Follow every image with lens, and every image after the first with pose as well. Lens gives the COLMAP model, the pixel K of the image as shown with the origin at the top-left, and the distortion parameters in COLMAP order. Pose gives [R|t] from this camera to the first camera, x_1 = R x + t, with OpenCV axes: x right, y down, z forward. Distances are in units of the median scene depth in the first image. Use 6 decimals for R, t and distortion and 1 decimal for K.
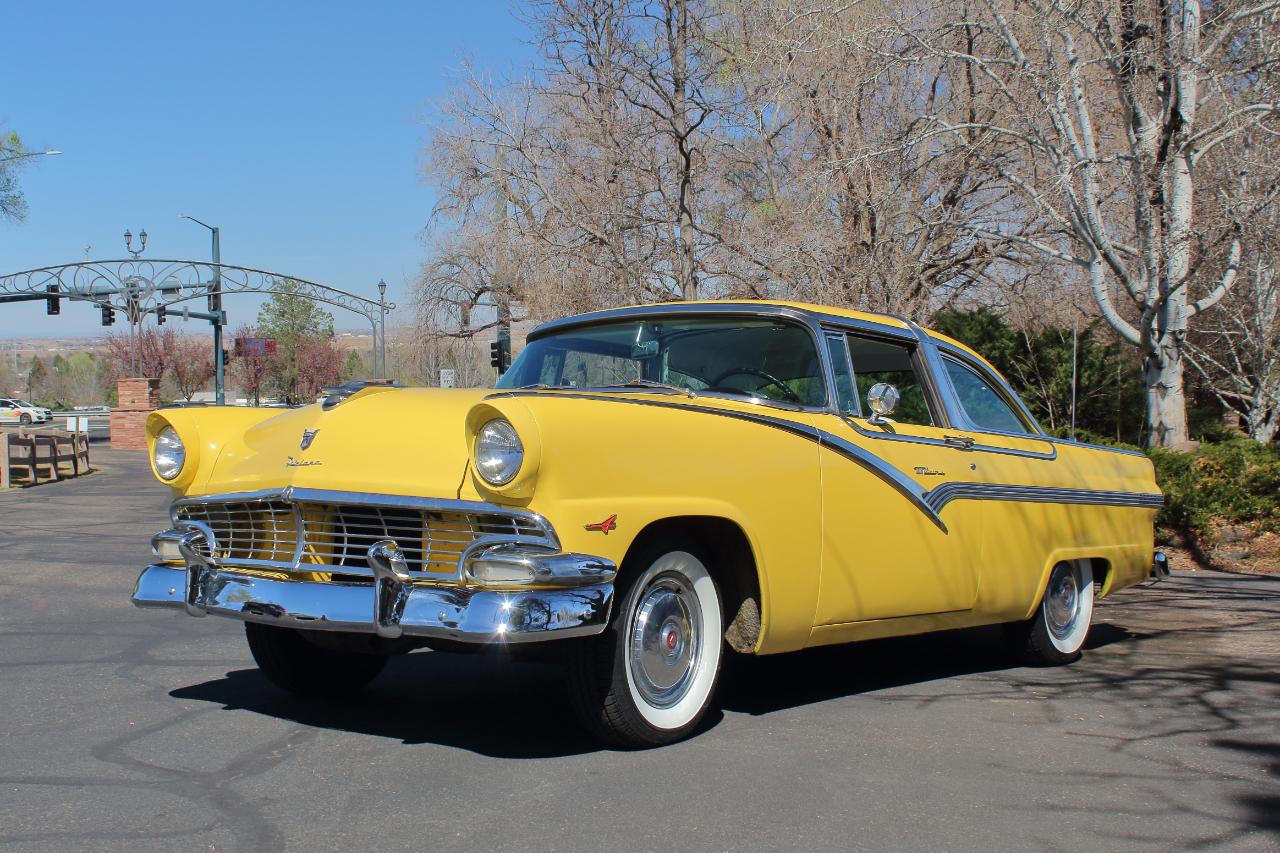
lens RADIAL K [[1567.9, 0, 586.7], [0, 1567.9, 434.3], [0, 0, 1]] dist [-0.081809, 0.084081]
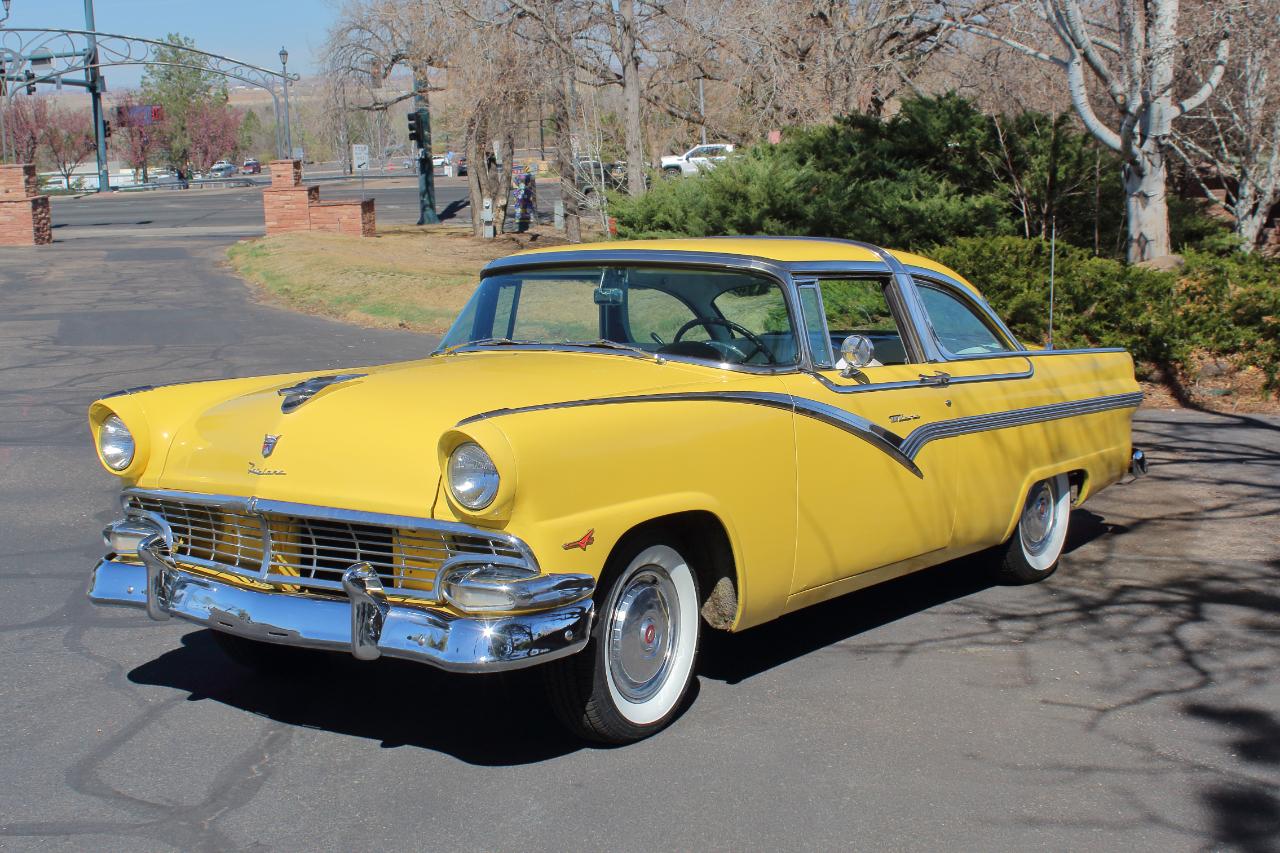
lens RADIAL K [[1719.8, 0, 618.6], [0, 1719.8, 430.3], [0, 0, 1]] dist [-0.057976, 0.037776]
pose [[0.997920, -0.031420, 0.056283, -0.012203], [0.023469, 0.990330, 0.136729, -0.078772], [-0.060034, -0.135124, 0.989008, -0.031198]]
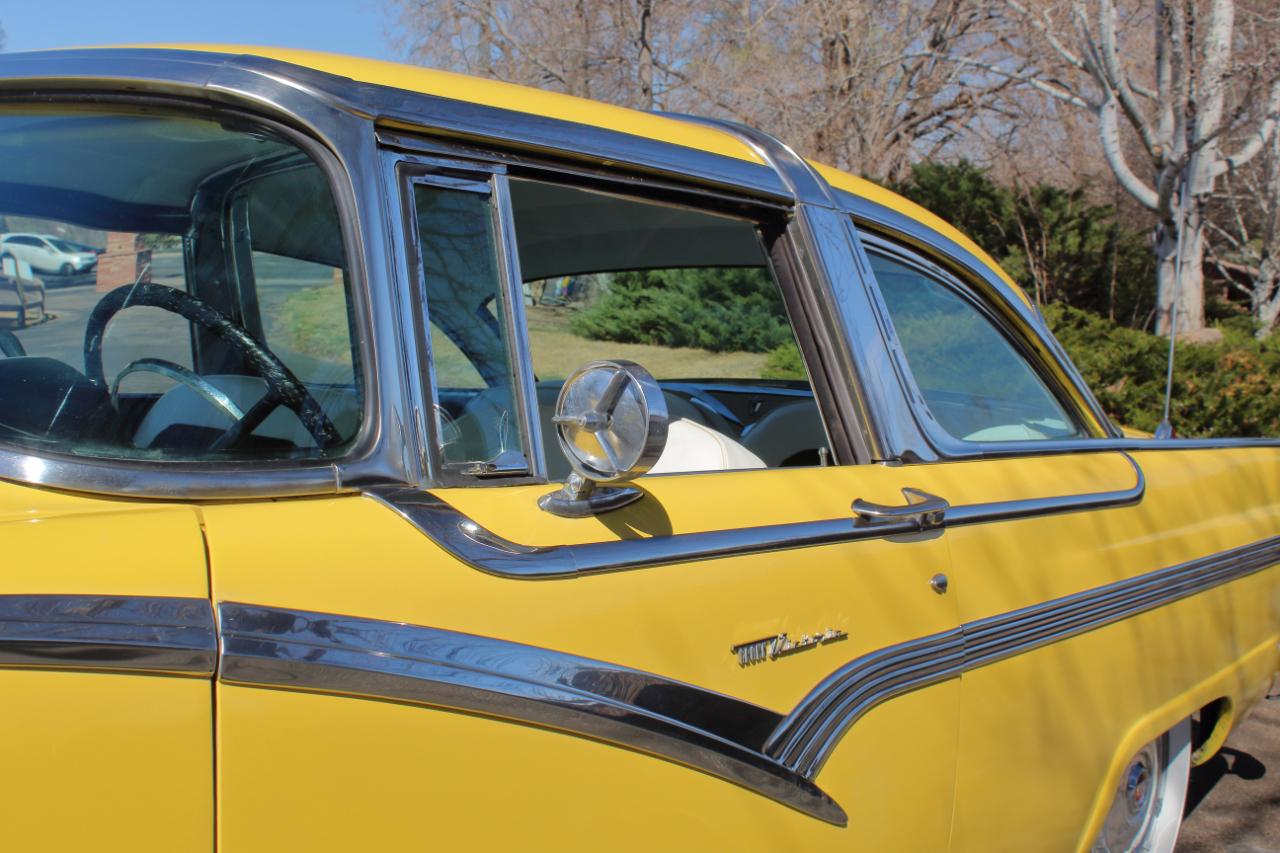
lens RADIAL K [[1446.5, 0, 640.0], [0, 1446.5, 426.5], [0, 0, 1]] dist [-0.043563, -0.002170]
pose [[0.999128, 0.021521, 0.035779, 0.119322], [-0.025114, 0.994344, 0.103195, -0.030157], [-0.033356, -0.104004, 0.994017, 0.485216]]
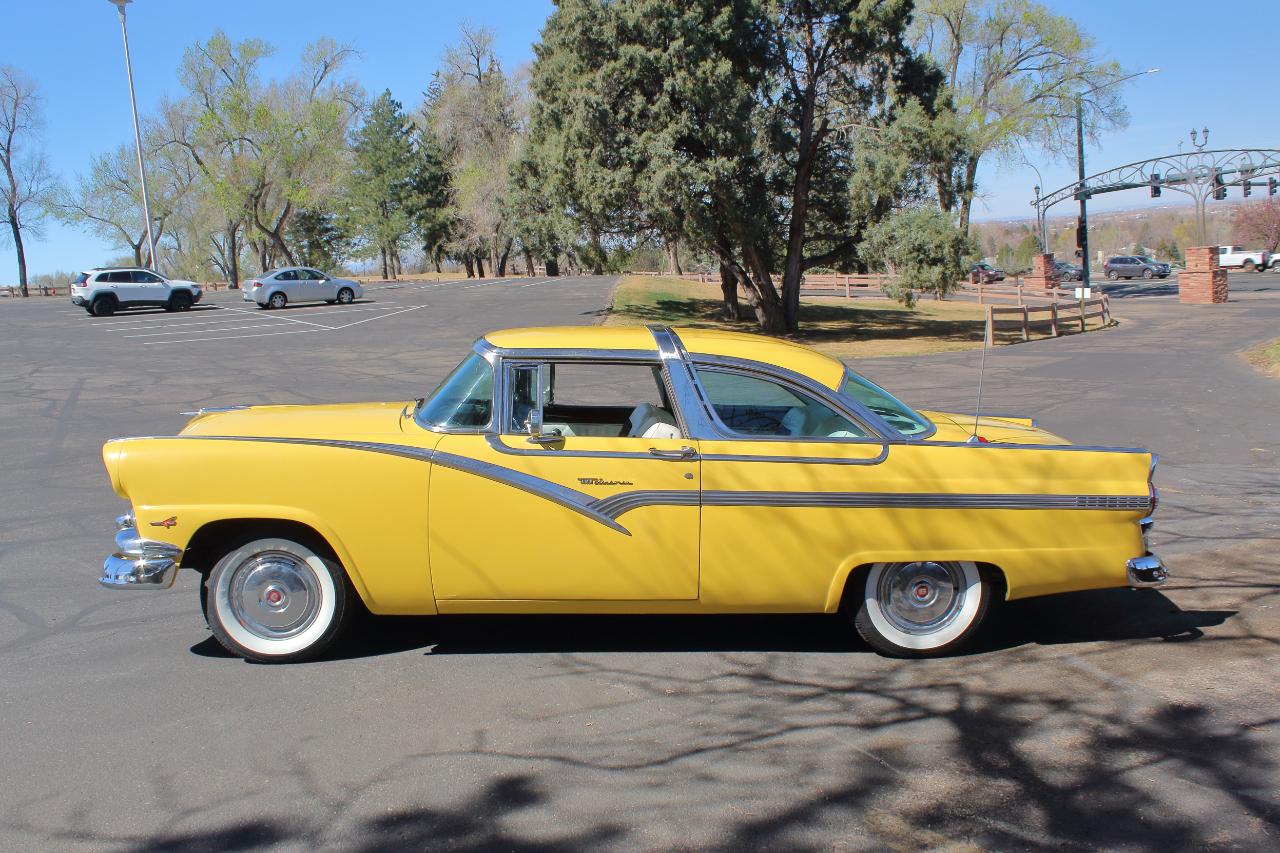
lens RADIAL K [[1147.8, 0, 641.7], [0, 1147.8, 441.7], [0, 0, 1]] dist [-0.151226, 0.143813]
pose [[0.677116, 0.077158, -0.731820, 0.572983], [0.029028, 0.990913, 0.131333, -0.078002], [0.735303, -0.110171, 0.668724, 0.300140]]
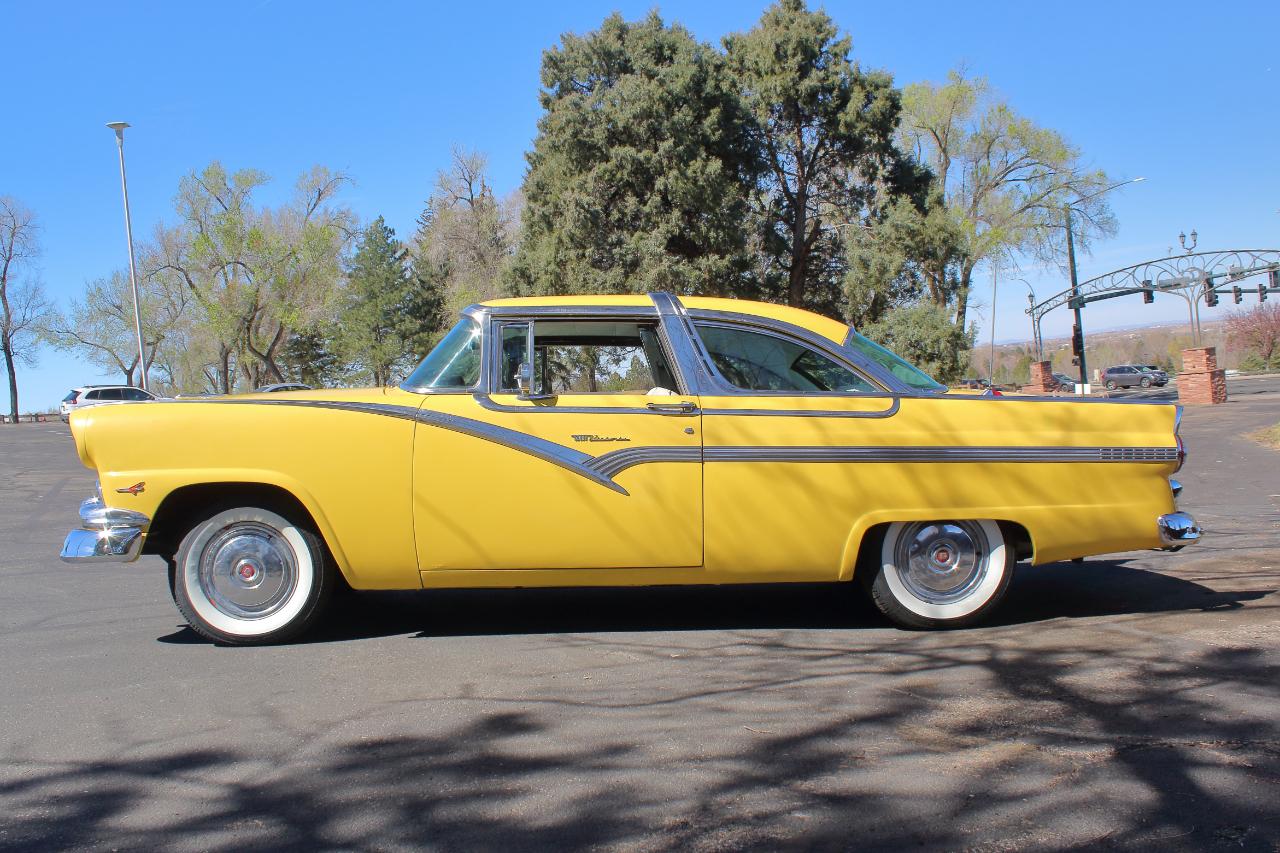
lens RADIAL K [[1165.3, 0, 642.8], [0, 1165.3, 447.0], [0, 0, 1]] dist [-0.169827, 0.166040]
pose [[0.679915, -0.016133, -0.733113, 0.556786], [0.048756, 0.998540, 0.023244, 0.008227], [0.731668, -0.051548, 0.679709, 0.310440]]
